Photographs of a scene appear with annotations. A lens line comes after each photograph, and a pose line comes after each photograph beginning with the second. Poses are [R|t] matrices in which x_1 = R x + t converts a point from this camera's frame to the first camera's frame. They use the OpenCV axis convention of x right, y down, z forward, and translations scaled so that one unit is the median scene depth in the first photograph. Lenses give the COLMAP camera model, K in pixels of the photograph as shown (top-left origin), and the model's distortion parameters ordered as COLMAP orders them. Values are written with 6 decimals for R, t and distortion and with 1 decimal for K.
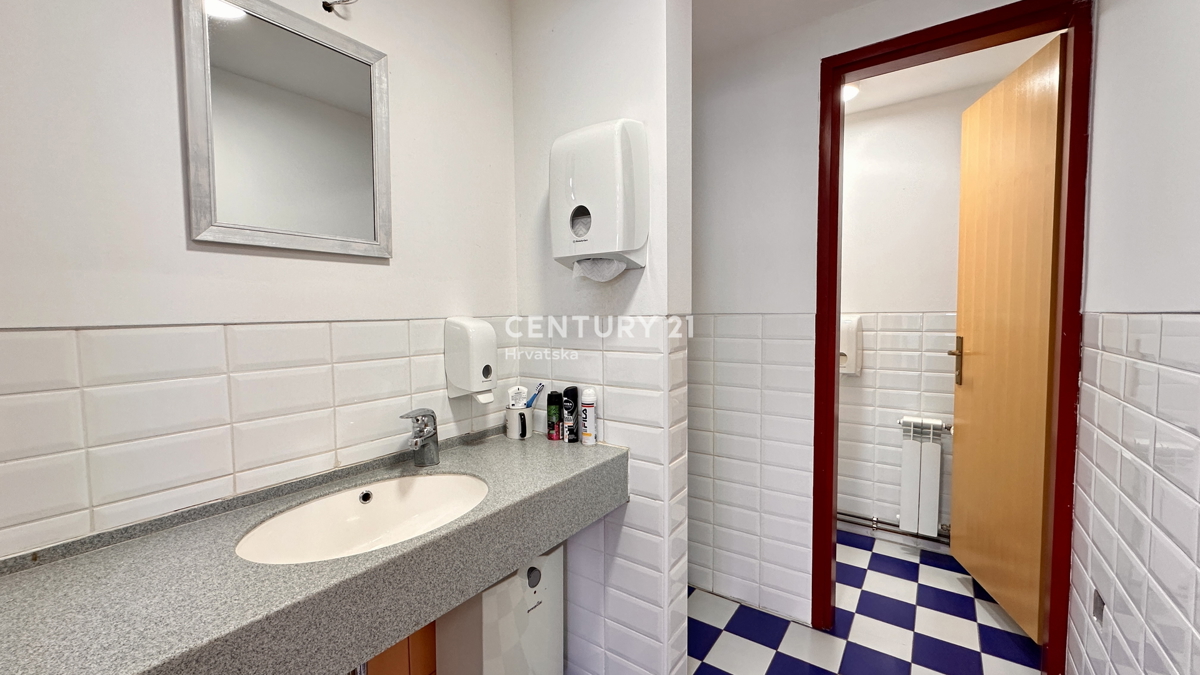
lens RADIAL K [[481.3, 0, 588.1], [0, 481.3, 332.5], [0, 0, 1]] dist [-0.001386, 0.000218]
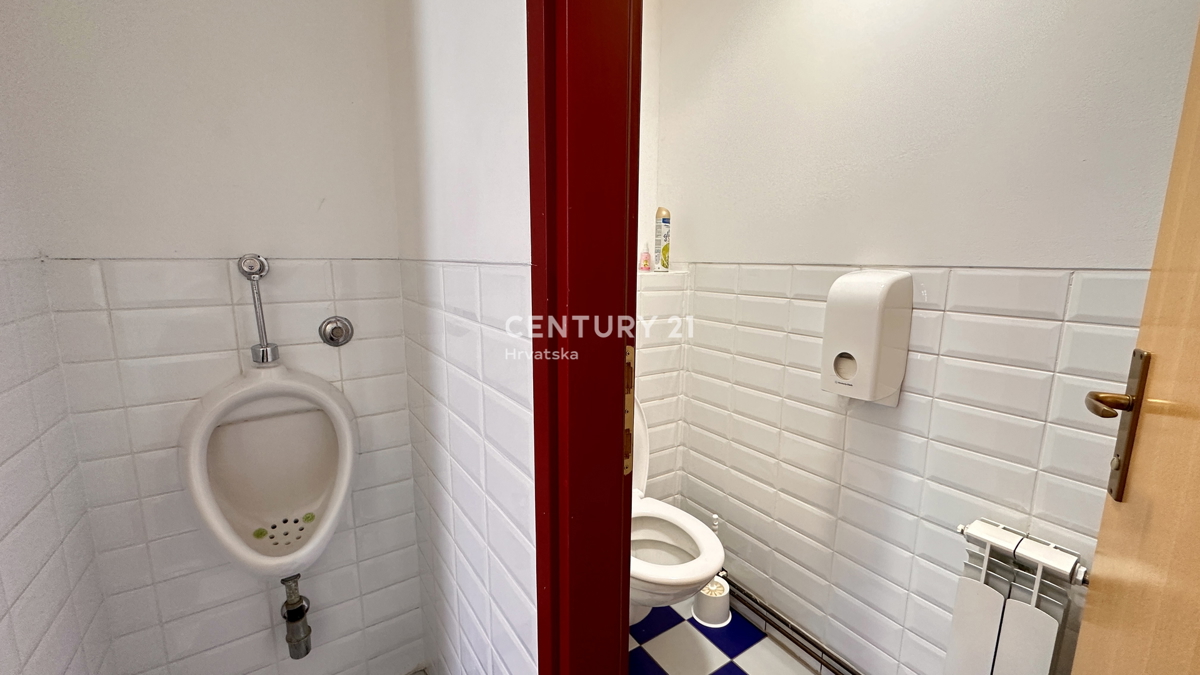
lens RADIAL K [[481.3, 0, 599.3], [0, 481.3, 336.8], [0, 0, 1]] dist [-0.001386, 0.000218]
pose [[0.942674, 0.082466, -0.323366, 1.419627], [-0.043572, 0.991107, 0.125734, -0.062963], [0.330859, -0.104436, 0.937883, 1.565475]]
